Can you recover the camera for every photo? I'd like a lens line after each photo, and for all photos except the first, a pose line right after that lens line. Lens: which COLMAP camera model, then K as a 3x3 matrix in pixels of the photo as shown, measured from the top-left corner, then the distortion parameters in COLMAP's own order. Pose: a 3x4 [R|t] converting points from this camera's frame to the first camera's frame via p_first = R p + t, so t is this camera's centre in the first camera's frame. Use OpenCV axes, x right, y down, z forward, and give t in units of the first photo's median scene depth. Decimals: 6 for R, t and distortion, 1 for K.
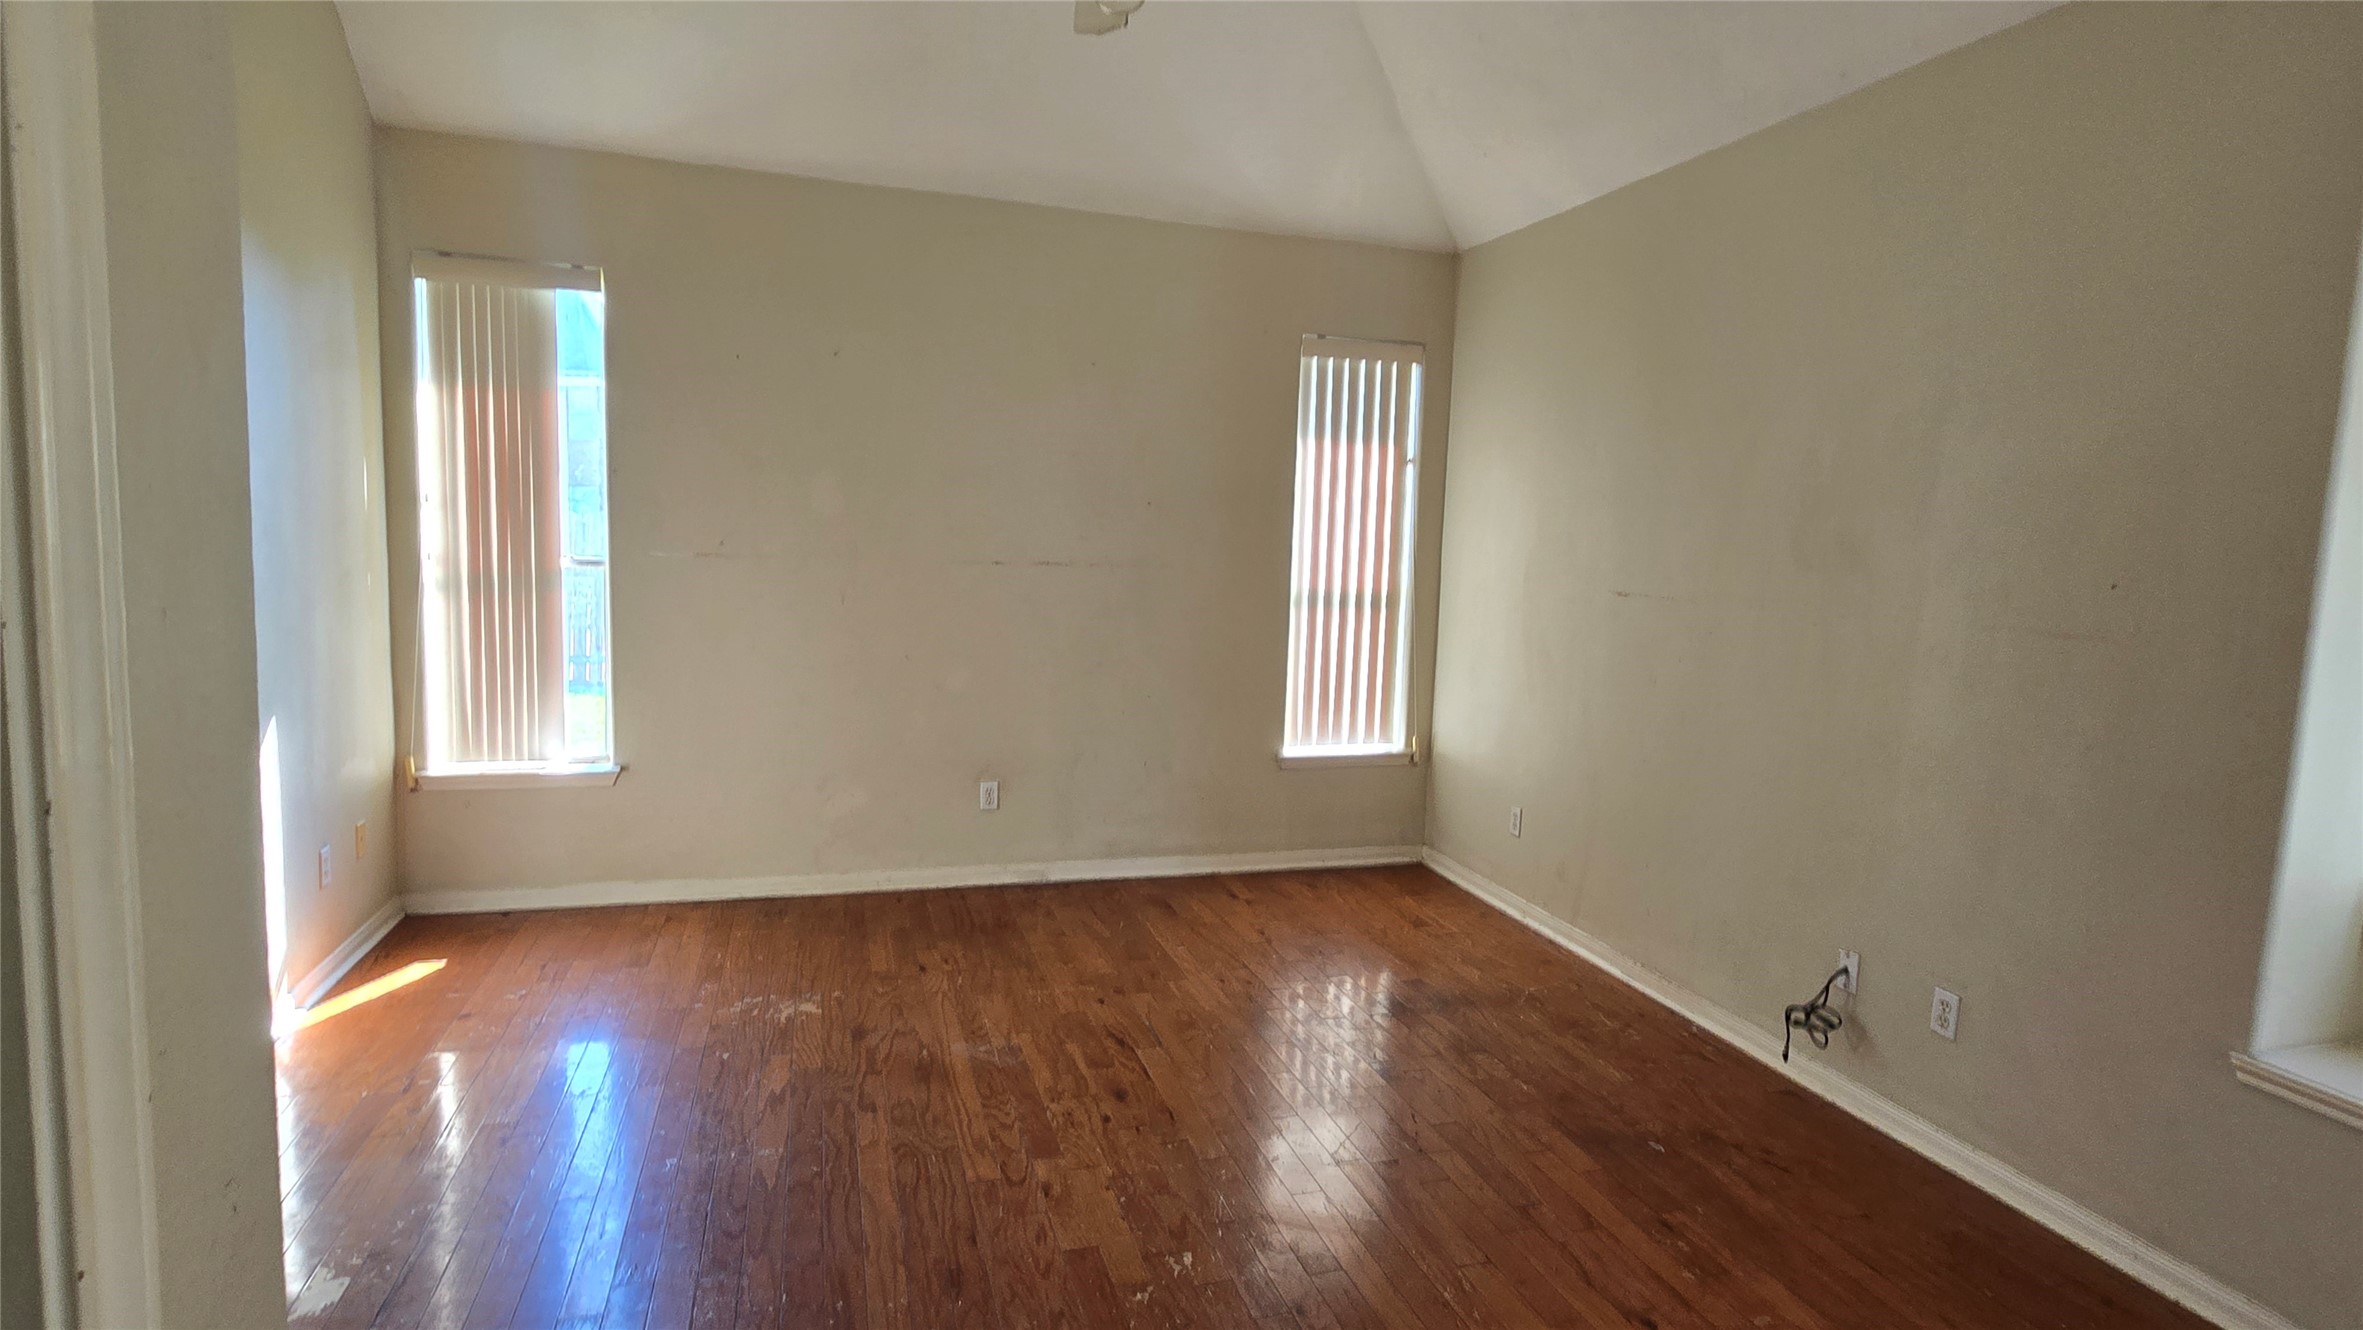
lens RADIAL K [[1199.3, 0, 1181.7], [0, 1199.3, 664.0], [0, 0, 1]] dist [-0.000451, 0.003173]
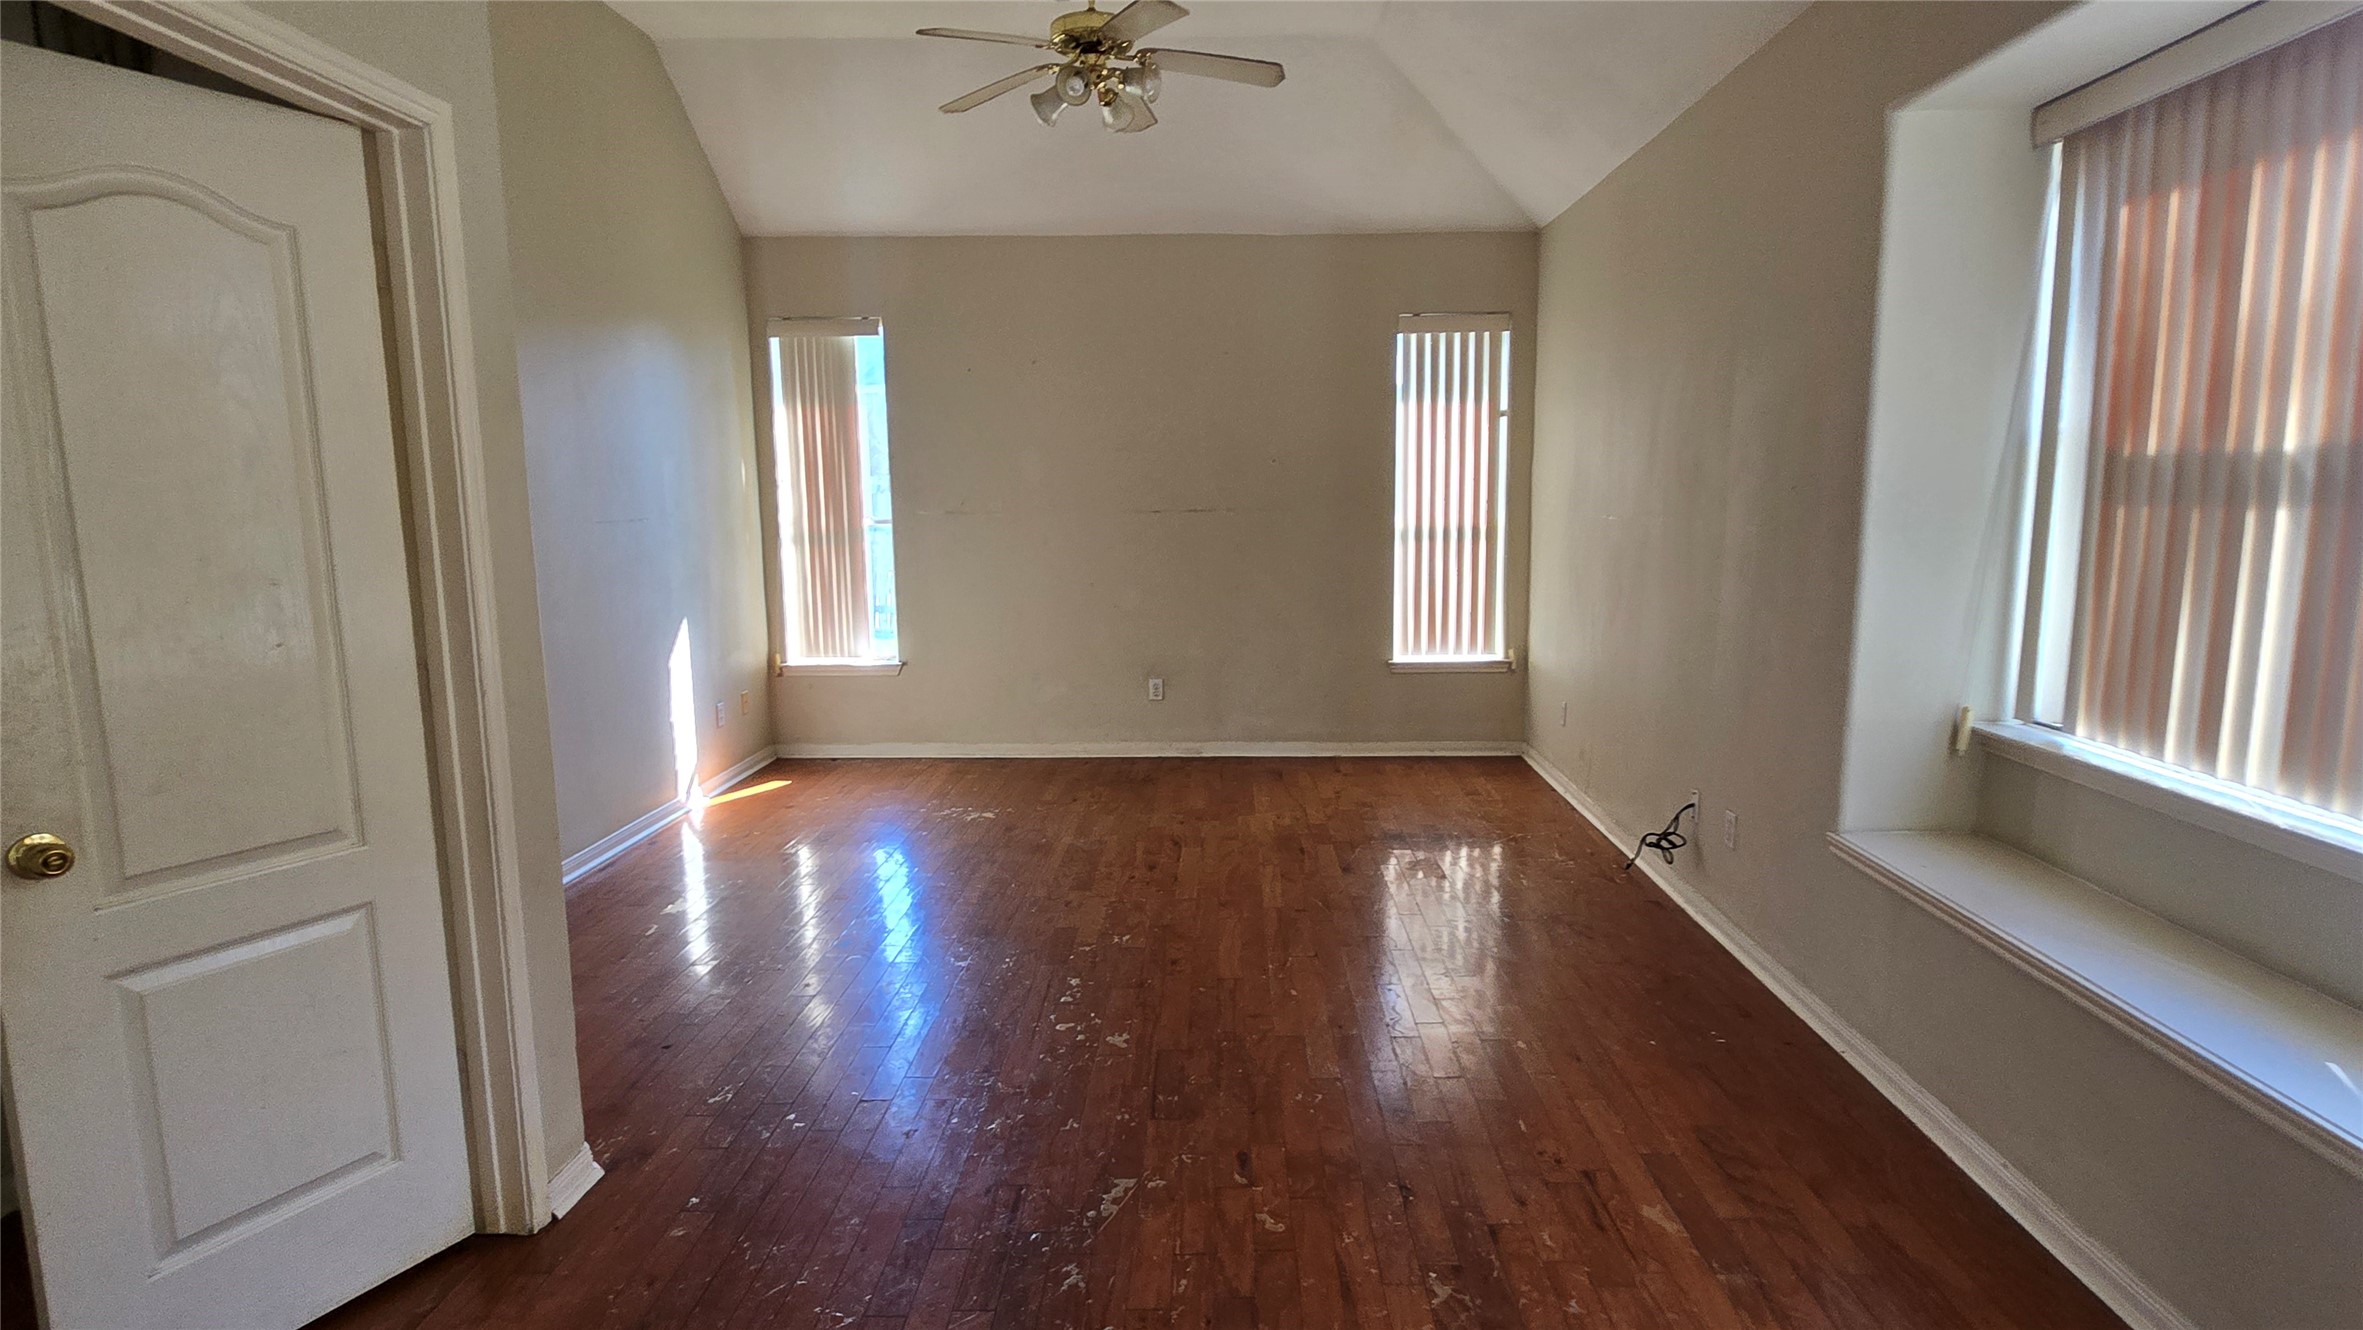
lens RADIAL K [[1199.3, 0, 1193.0], [0, 1199.3, 676.0], [0, 0, 1]] dist [-0.000451, 0.003173]
pose [[0.946414, 0.006781, -0.322885, 0.410755], [0.005731, 0.999269, 0.037785, 0.061023], [0.322905, -0.037610, 0.945684, -0.318236]]
